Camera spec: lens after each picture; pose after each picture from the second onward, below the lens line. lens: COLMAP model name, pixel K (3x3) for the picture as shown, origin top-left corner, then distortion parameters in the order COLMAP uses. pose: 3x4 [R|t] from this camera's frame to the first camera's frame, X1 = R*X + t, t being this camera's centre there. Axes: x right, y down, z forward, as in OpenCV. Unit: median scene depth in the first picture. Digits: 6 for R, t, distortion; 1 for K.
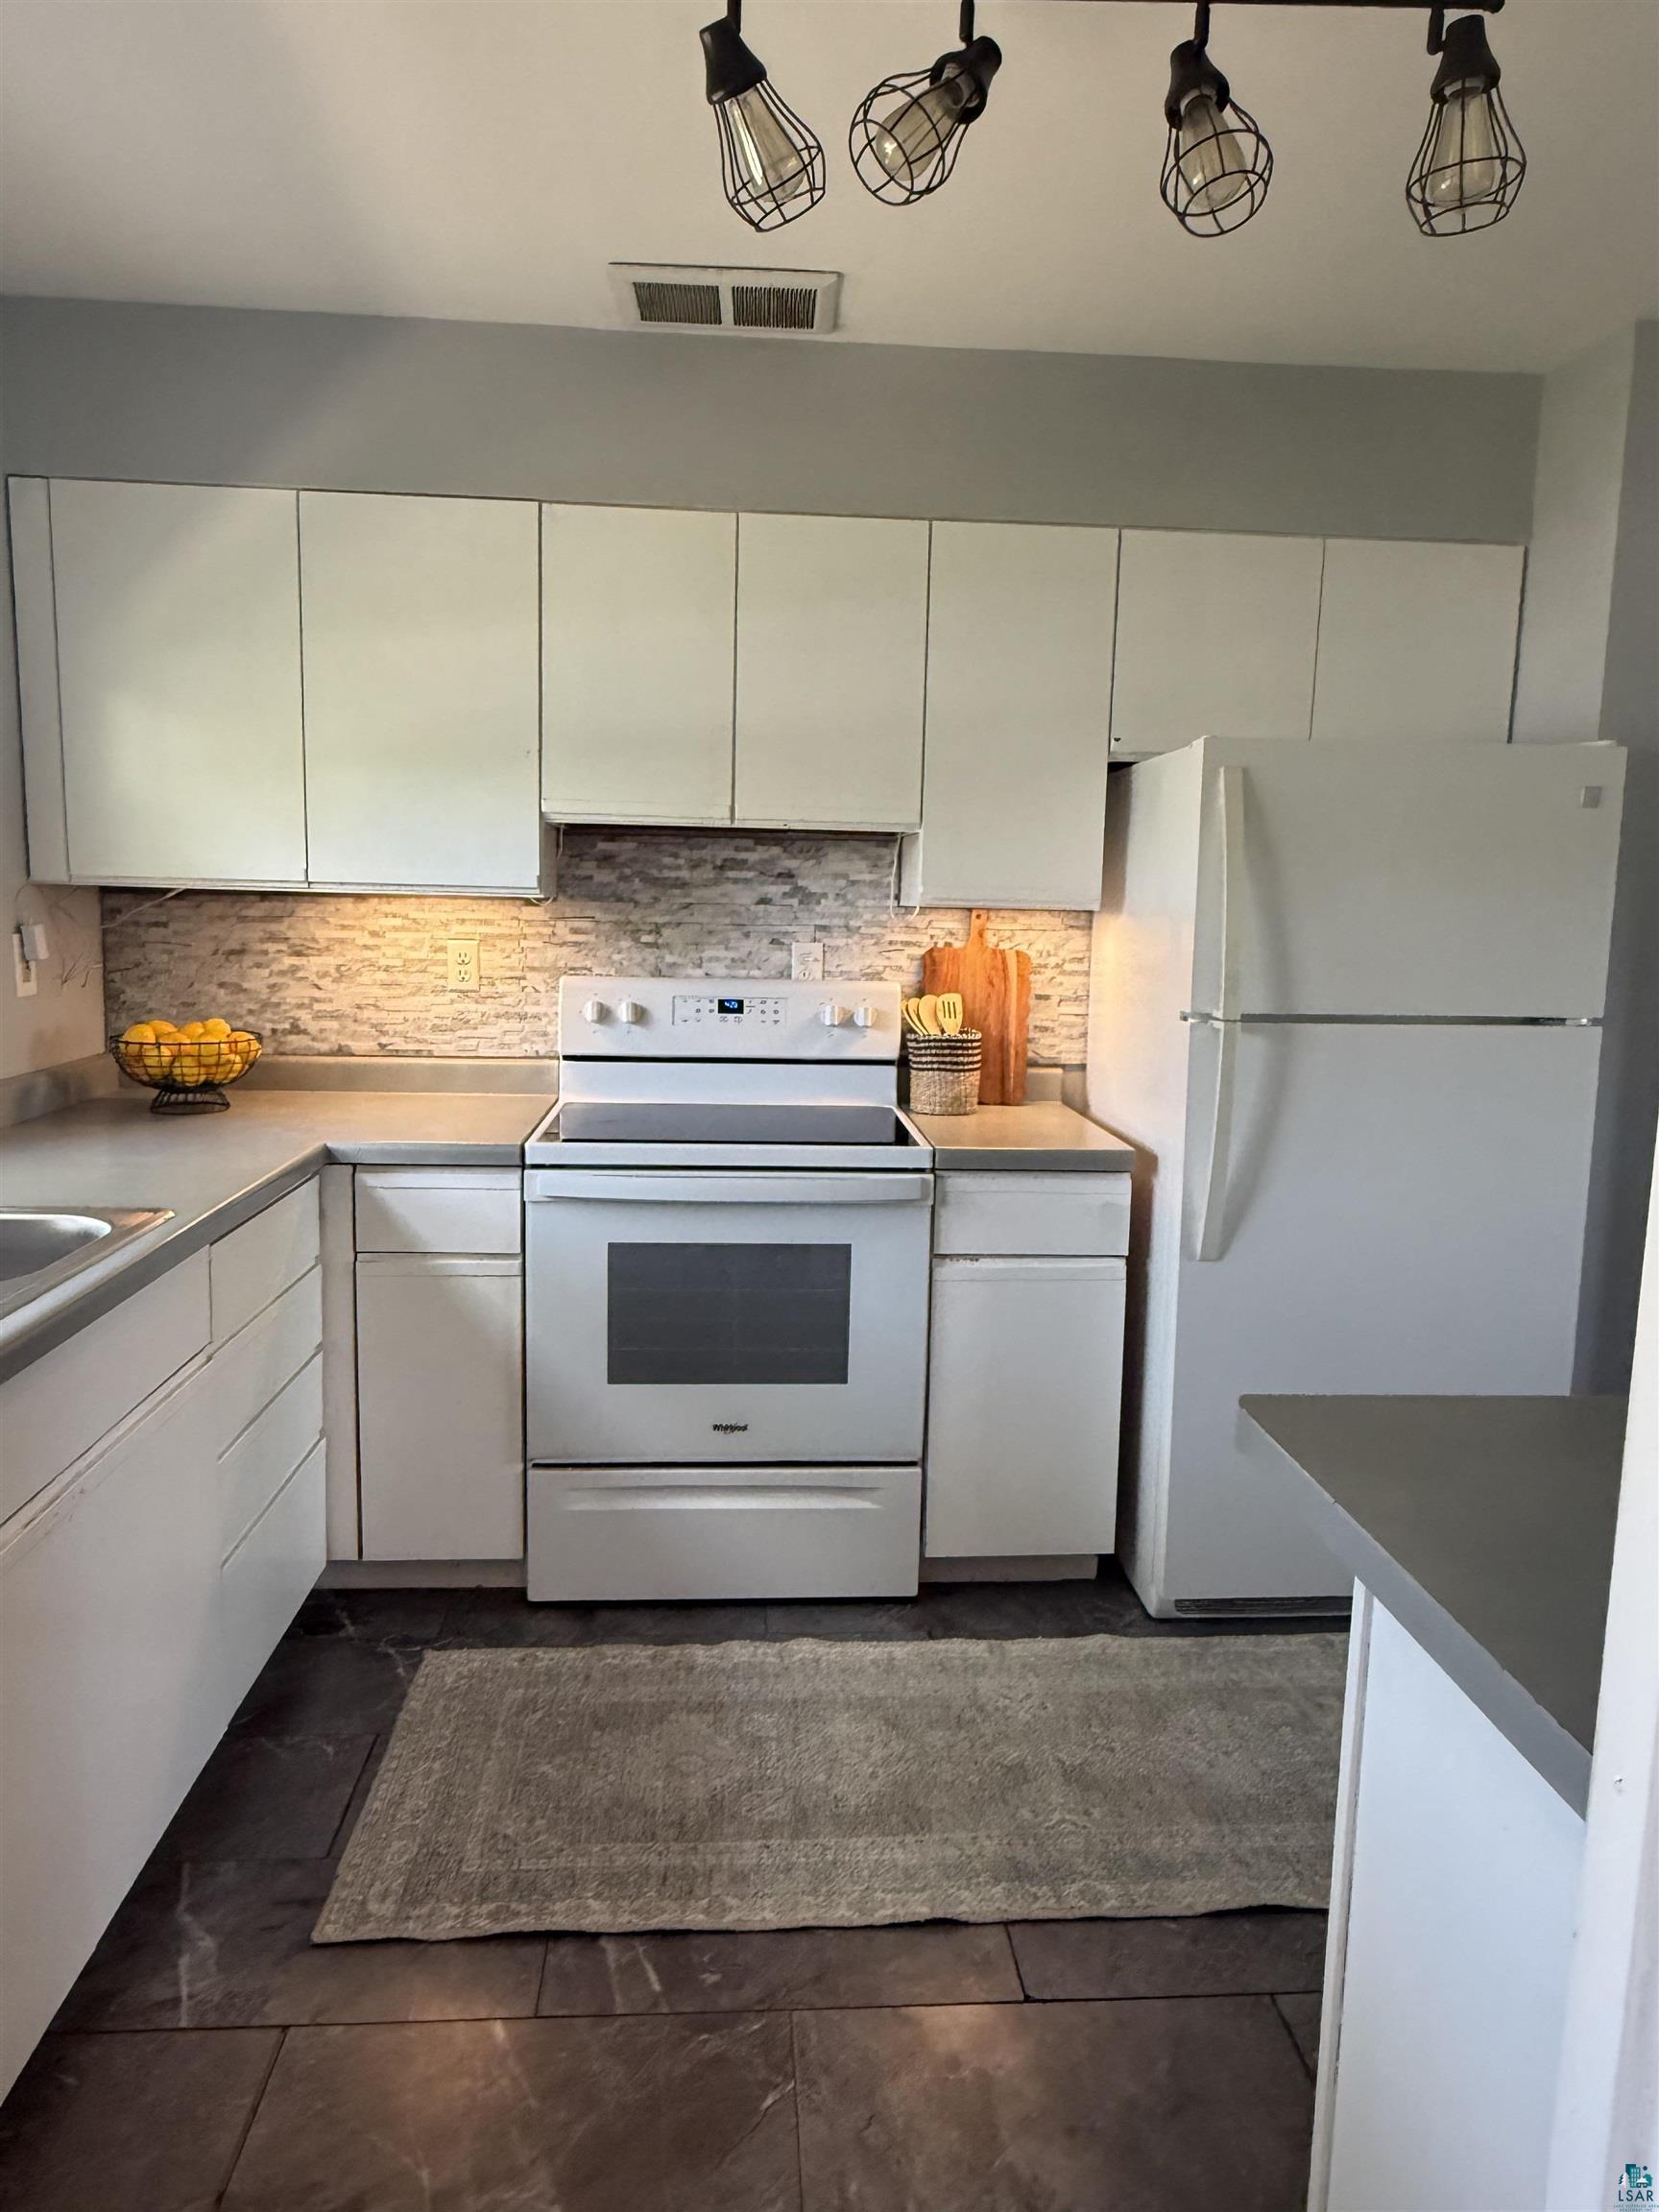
lens RADIAL K [[1440.3, 0, 834.3], [0, 1440.3, 1092.3], [0, 0, 1]] dist [0.005038, 0.001066]
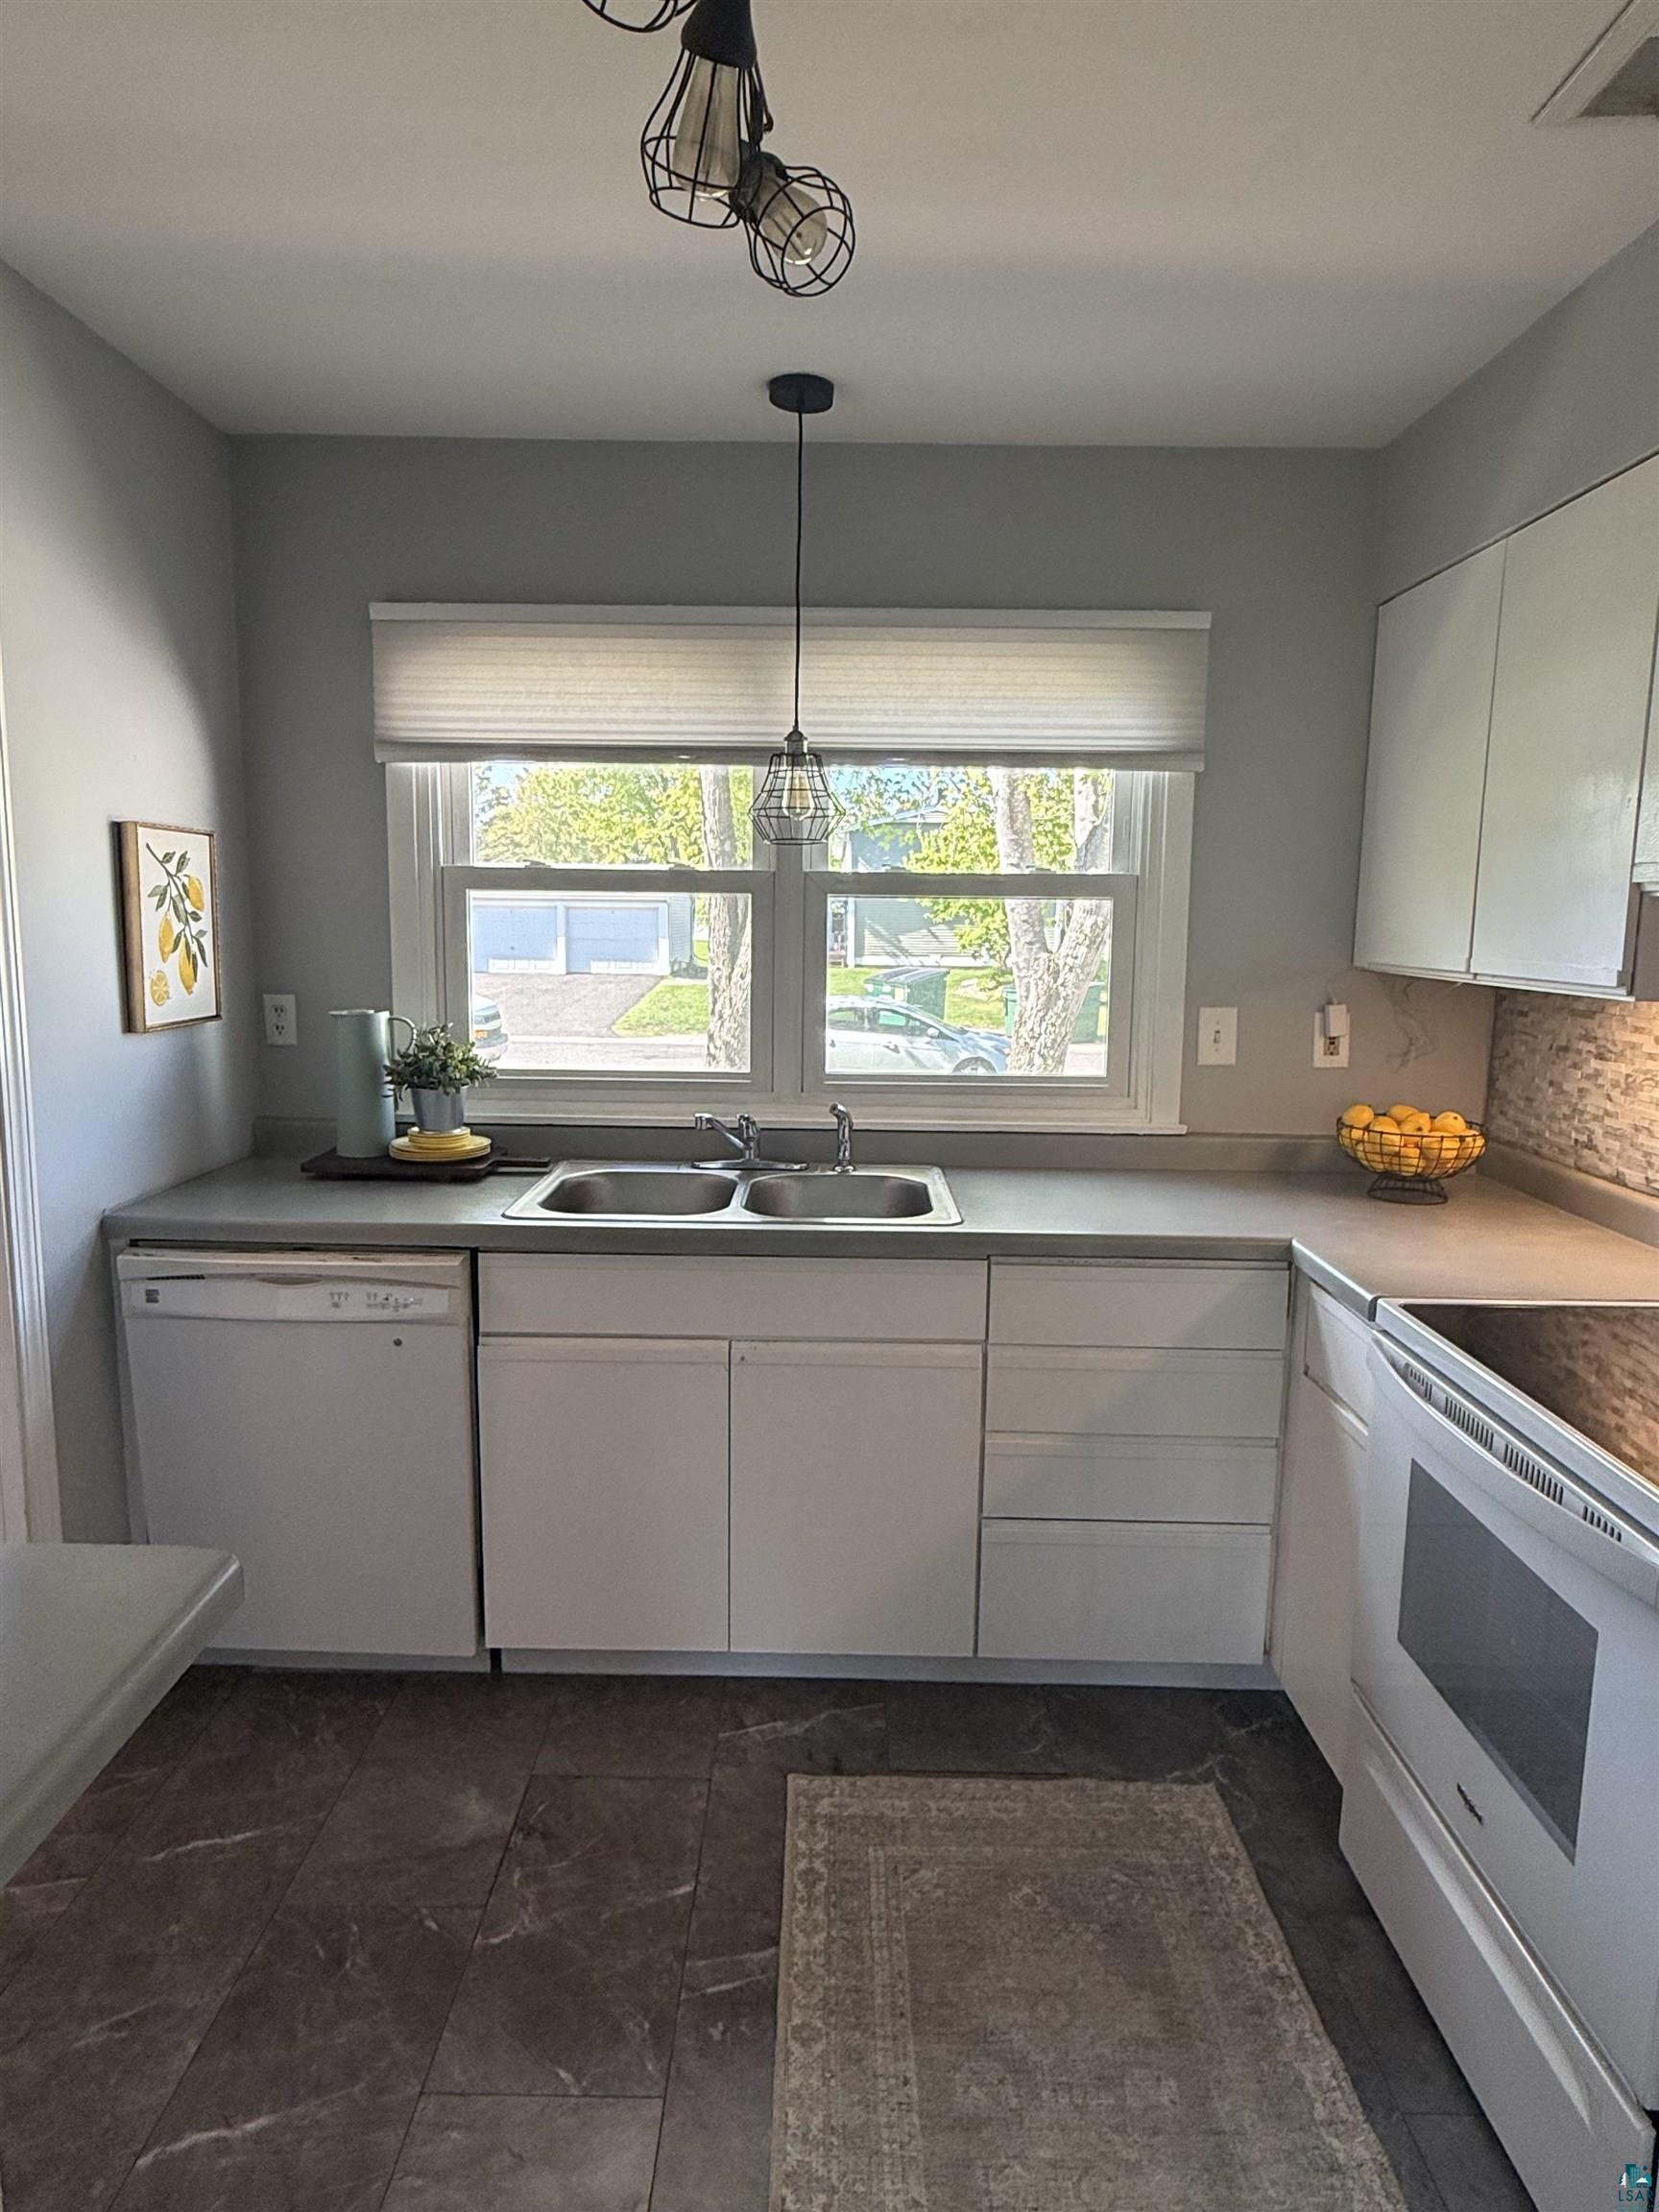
lens RADIAL K [[1343.5, 0, 828.4], [0, 1343.5, 1116.2], [0, 0, 1]] dist [-0.002715, 0.001075]
pose [[-0.087642, 0.129067, -0.987755, 0.502301], [-0.147766, 0.978917, 0.141023, -0.116870], [0.985131, 0.158316, -0.066723, 0.670450]]
